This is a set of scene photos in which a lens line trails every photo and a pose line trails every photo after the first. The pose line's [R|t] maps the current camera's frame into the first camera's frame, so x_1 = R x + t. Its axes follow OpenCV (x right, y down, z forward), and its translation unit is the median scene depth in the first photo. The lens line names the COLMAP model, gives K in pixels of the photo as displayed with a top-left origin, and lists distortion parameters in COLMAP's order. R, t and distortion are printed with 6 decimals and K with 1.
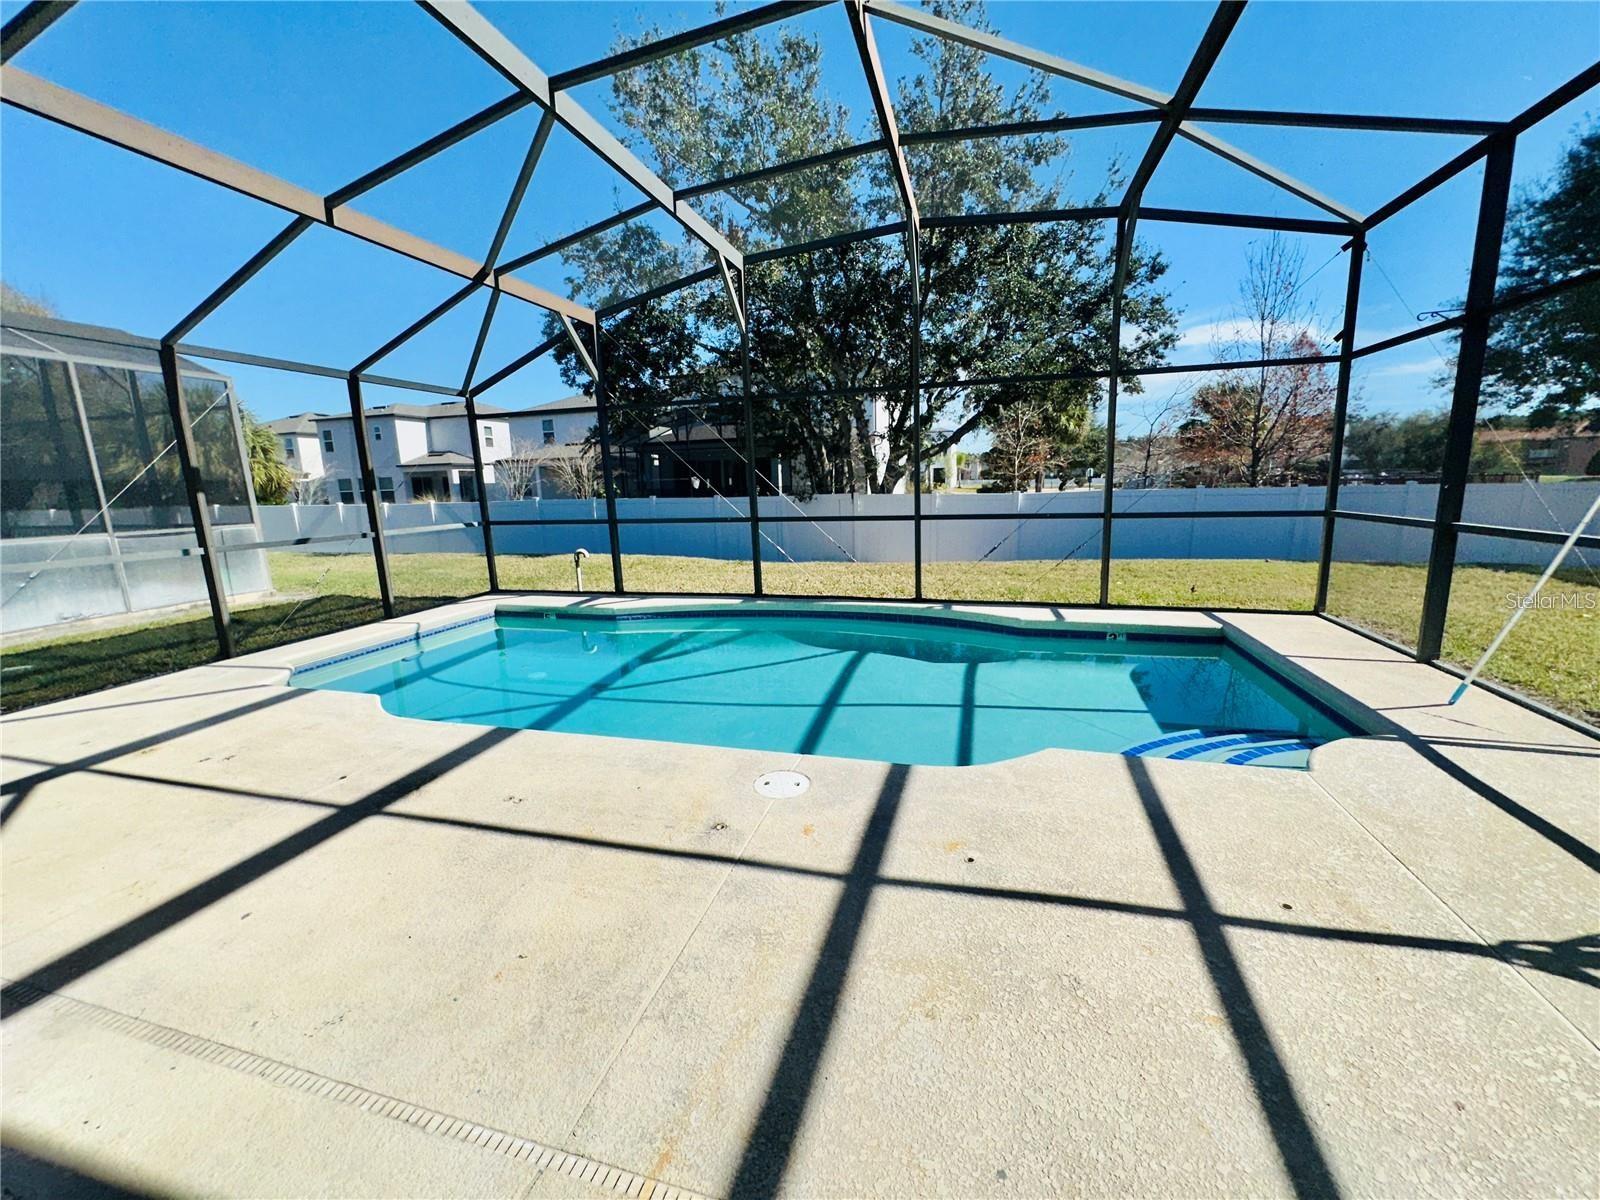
lens RADIAL K [[635.2, 0, 798.1], [0, 635.2, 600.1], [0, 0, 1]] dist [-0.000259, 0.000142]
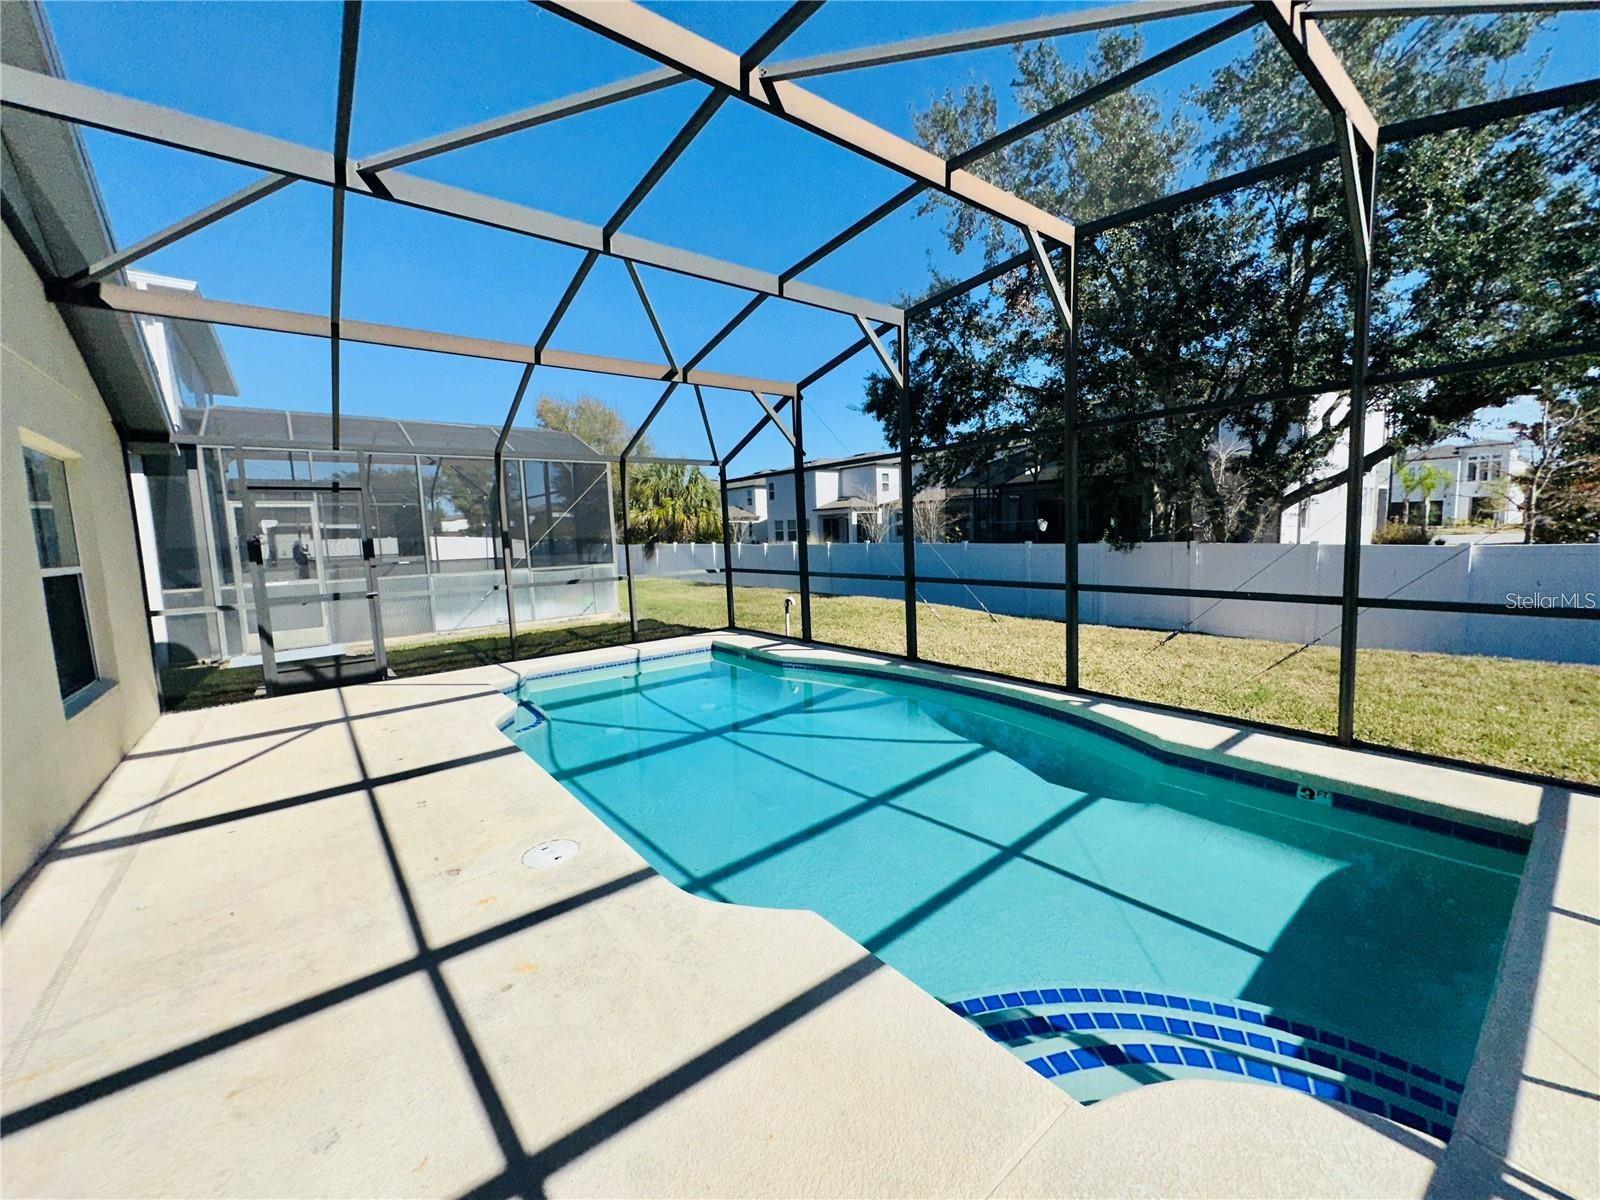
lens RADIAL K [[635.2, 0, 798.1], [0, 635.2, 600.1], [0, 0, 1]] dist [-0.000259, 0.000142]
pose [[0.811945, 0.064689, -0.580138, 0.348171], [-0.097438, 0.994917, -0.025433, -0.055070], [0.575544, 0.077178, 0.814121, 0.135401]]
